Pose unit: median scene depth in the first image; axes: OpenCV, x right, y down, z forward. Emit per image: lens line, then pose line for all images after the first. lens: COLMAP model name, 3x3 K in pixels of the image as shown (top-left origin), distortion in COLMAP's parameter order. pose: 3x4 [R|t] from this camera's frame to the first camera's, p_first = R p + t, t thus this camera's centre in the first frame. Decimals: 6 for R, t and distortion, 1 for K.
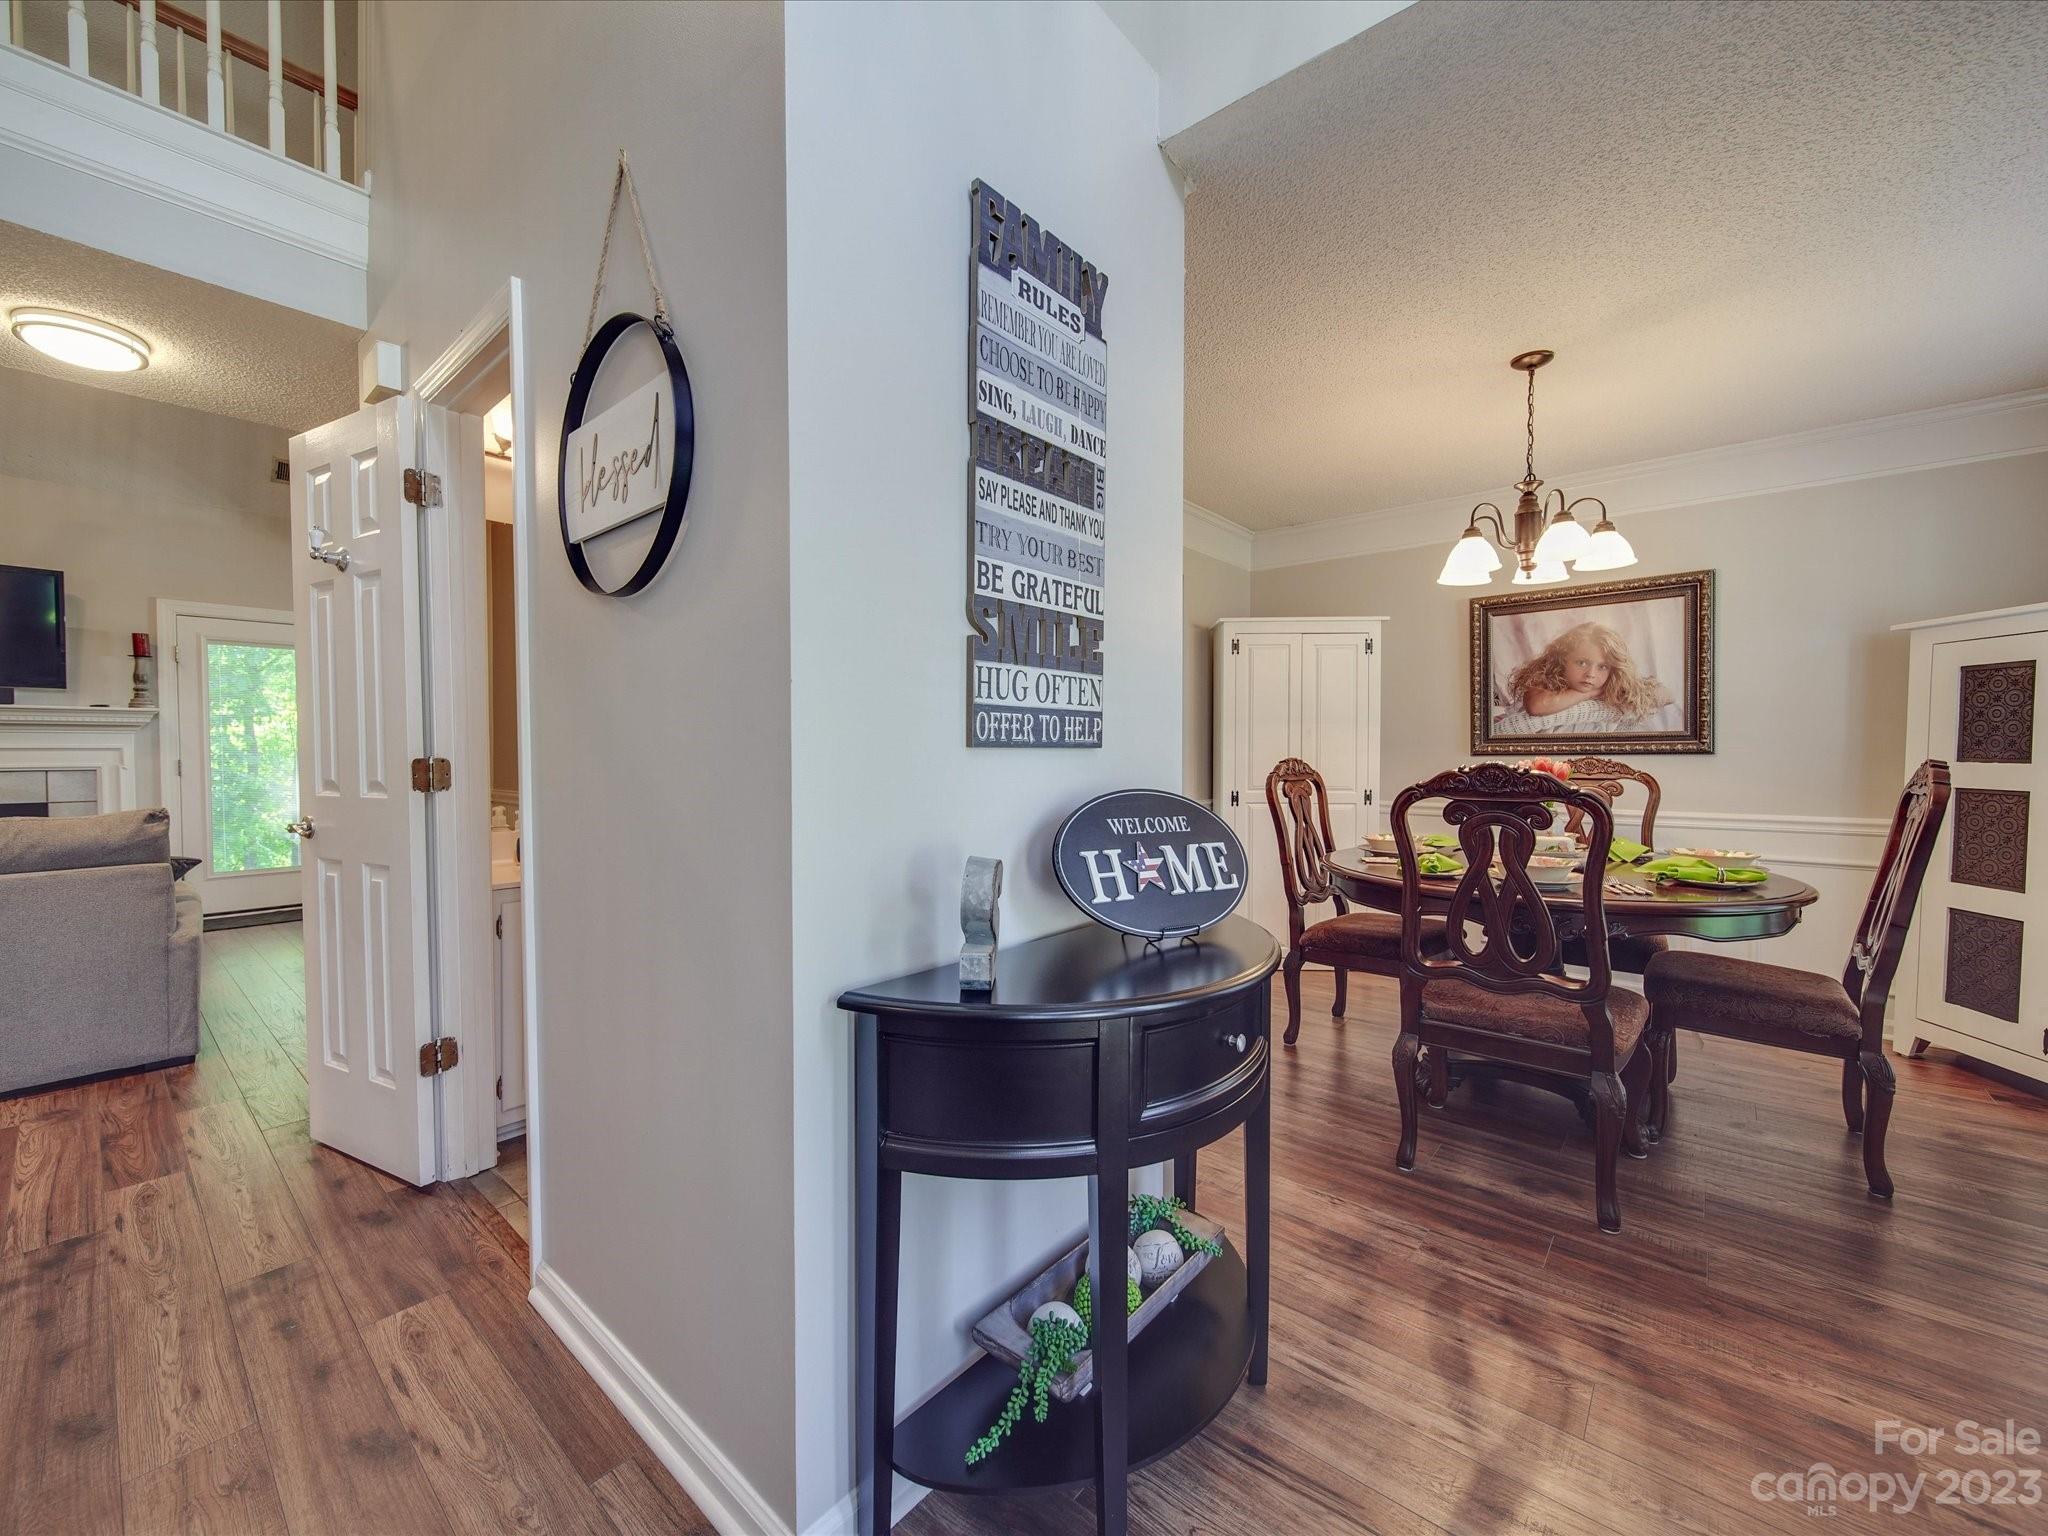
lens RADIAL K [[806.2, 0, 1027.9], [0, 806.2, 767.7], [0, 0, 1]] dist [0.000914, -0.001747]
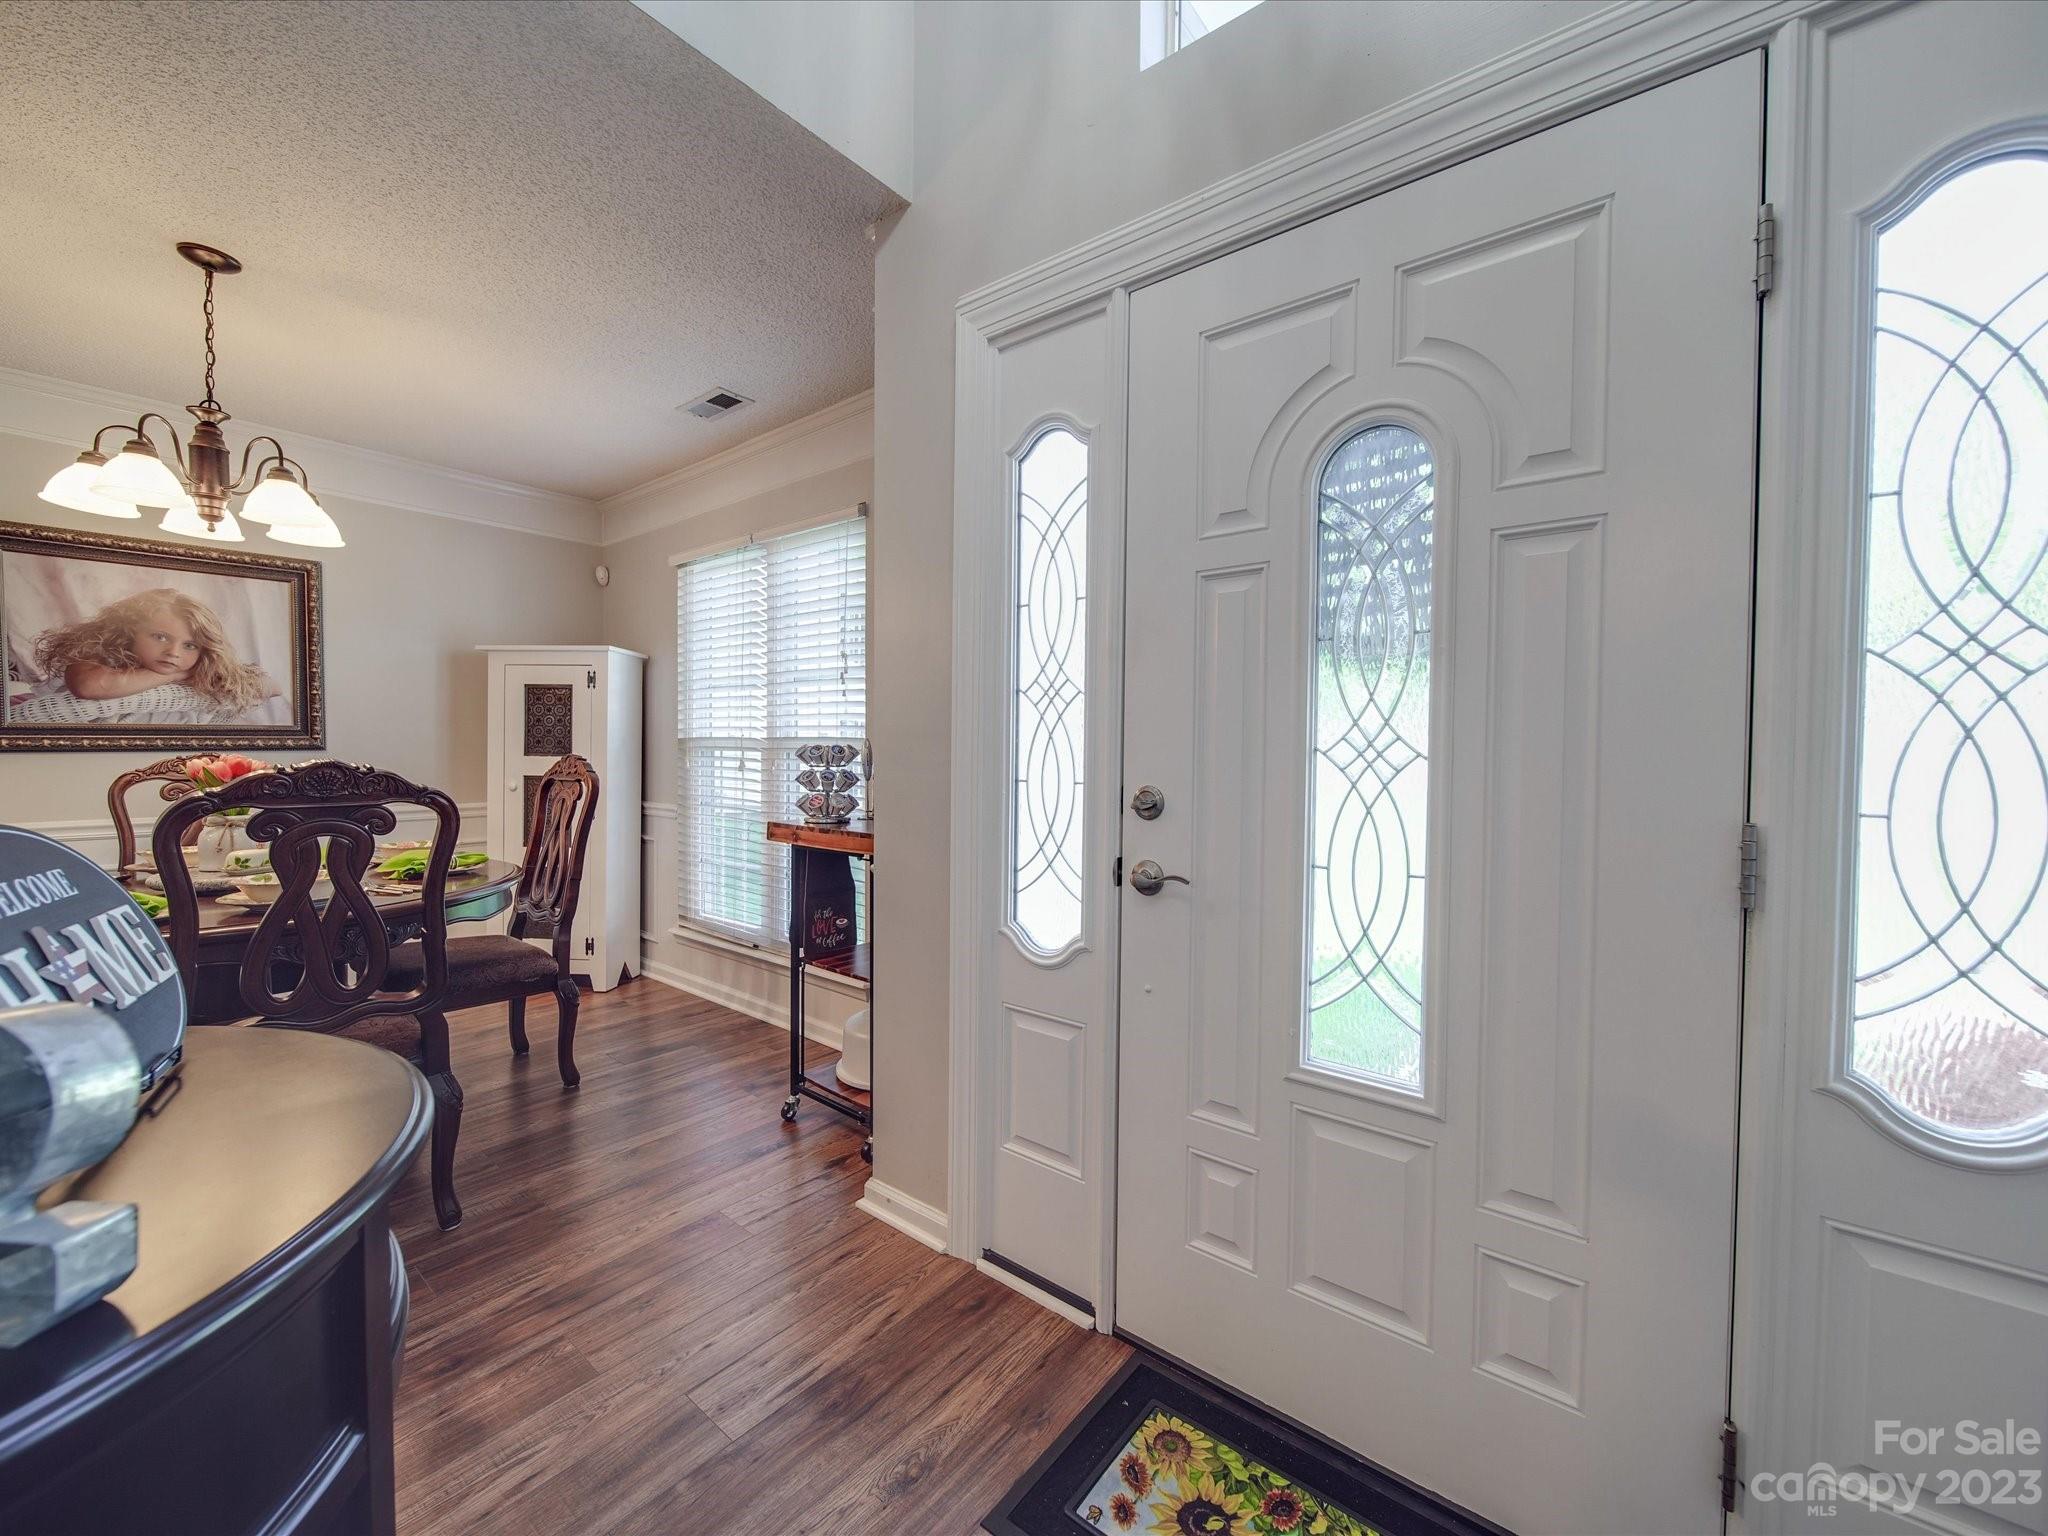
lens RADIAL K [[806.2, 0, 1027.9], [0, 806.2, 767.7], [0, 0, 1]] dist [0.000914, -0.001747]
pose [[-0.020510, -0.022300, 0.999541, -0.155679], [0.016473, 0.999608, 0.022639, -0.003464], [-0.999654, 0.016930, -0.020135, 0.163437]]
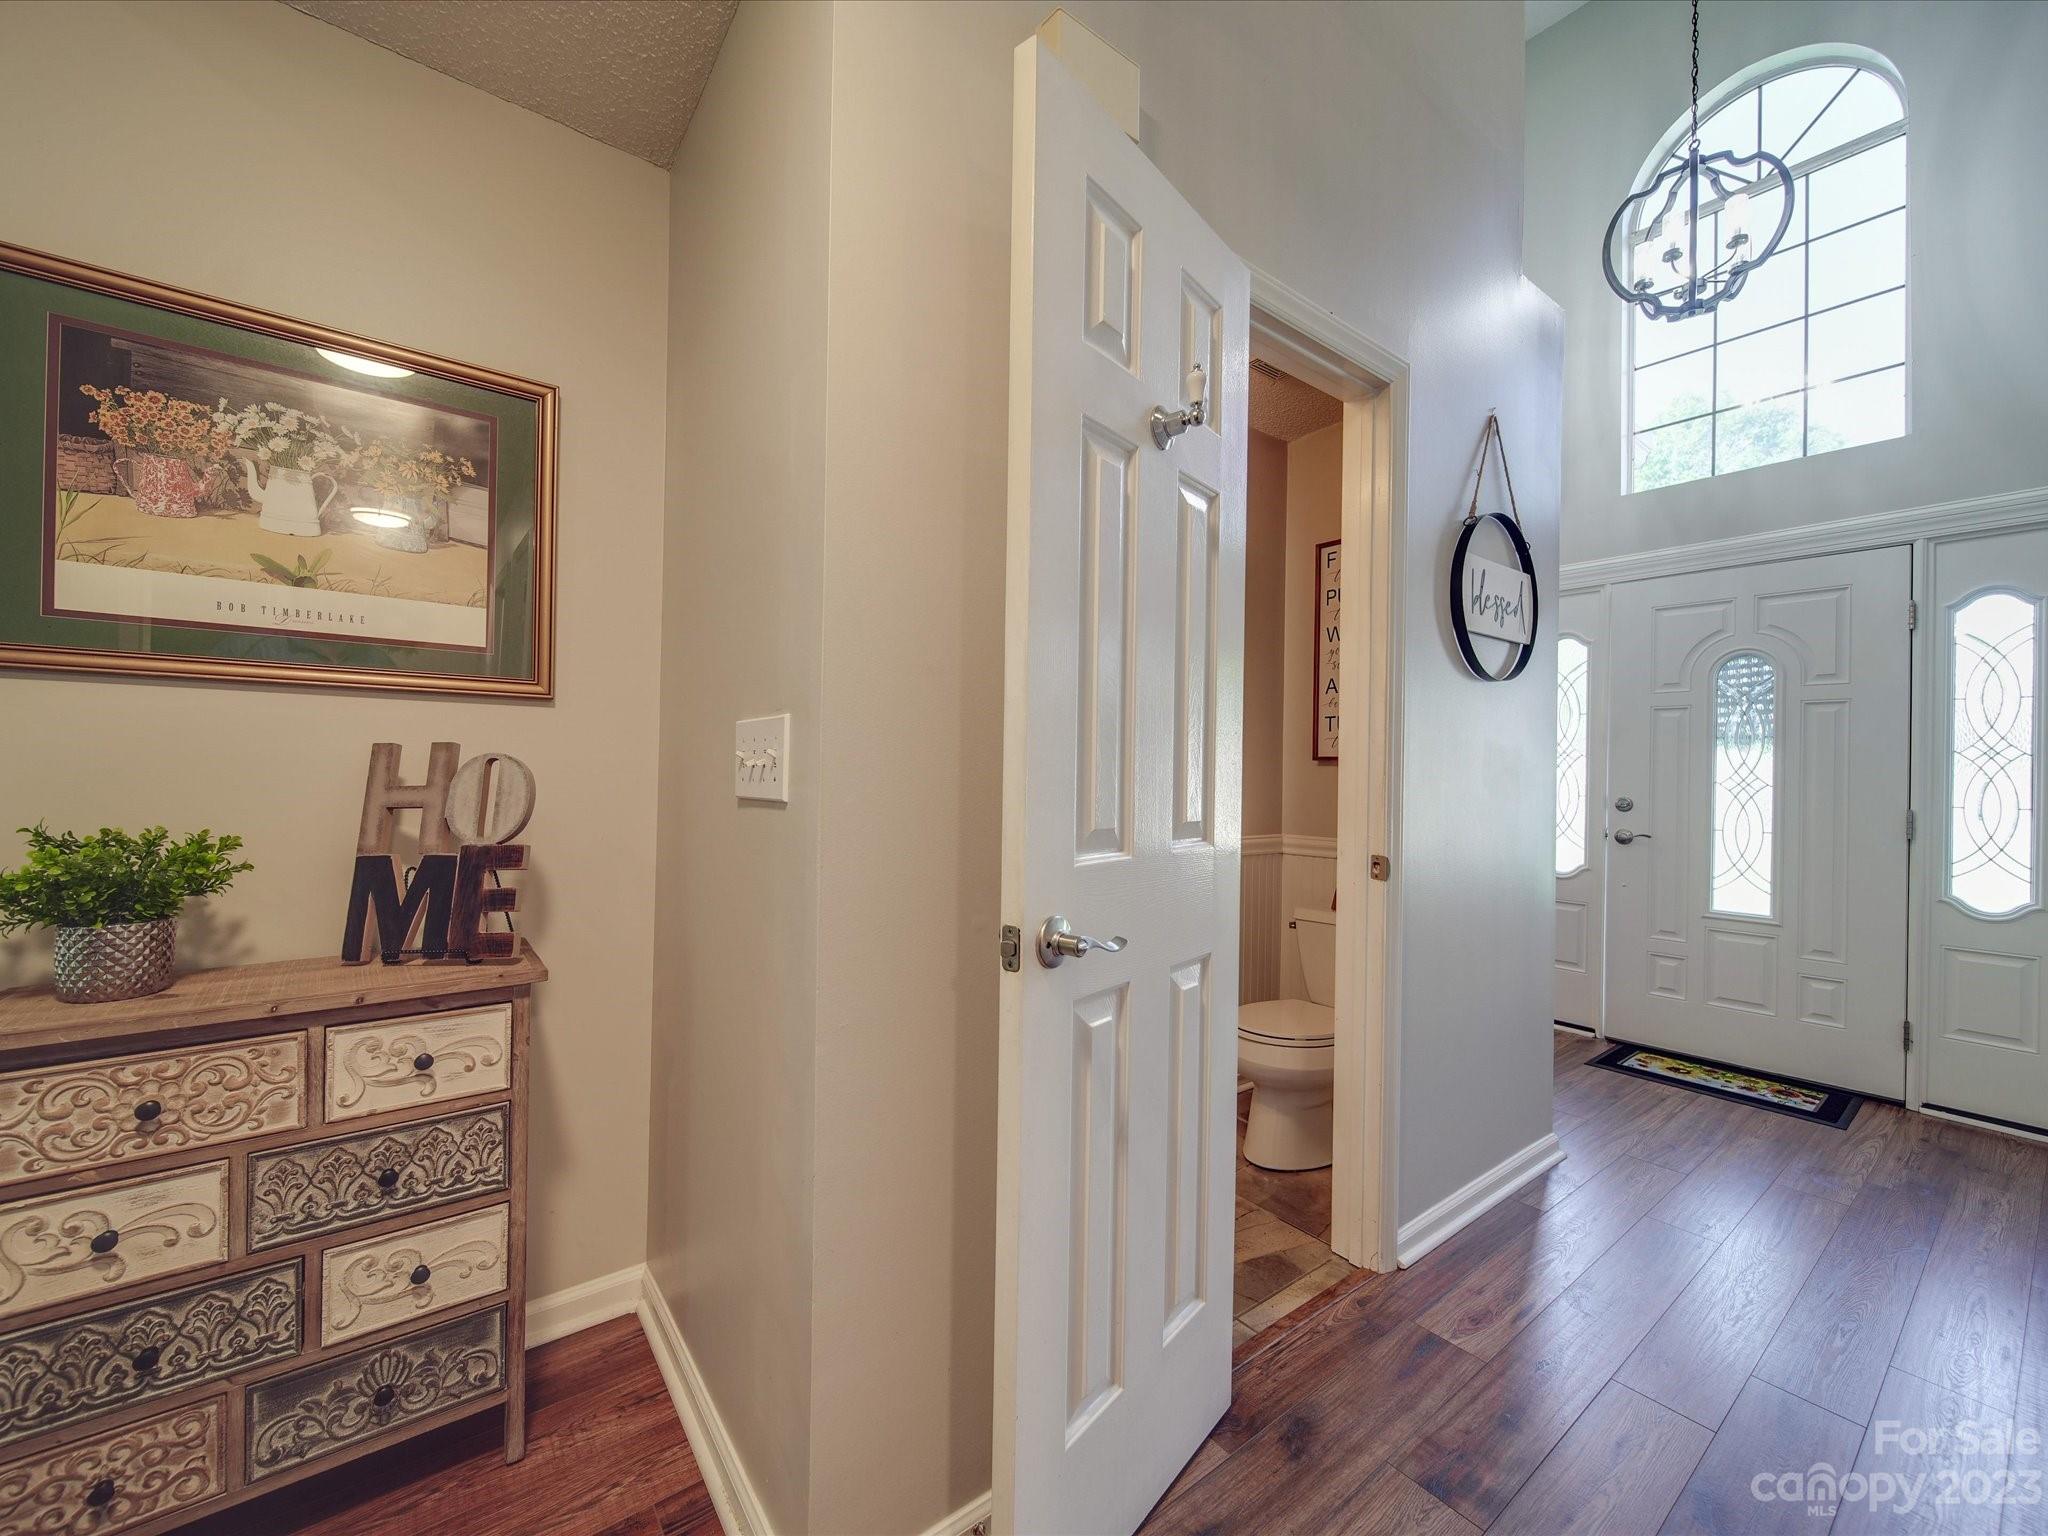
lens RADIAL K [[806.2, 0, 1027.9], [0, 806.2, 767.7], [0, 0, 1]] dist [0.000914, -0.001747]
pose [[0.216798, 0.010183, 0.976163, -0.890312], [0.006137, 0.999912, -0.011793, -0.012297], [-0.976197, 0.008548, 0.216716, 0.613381]]
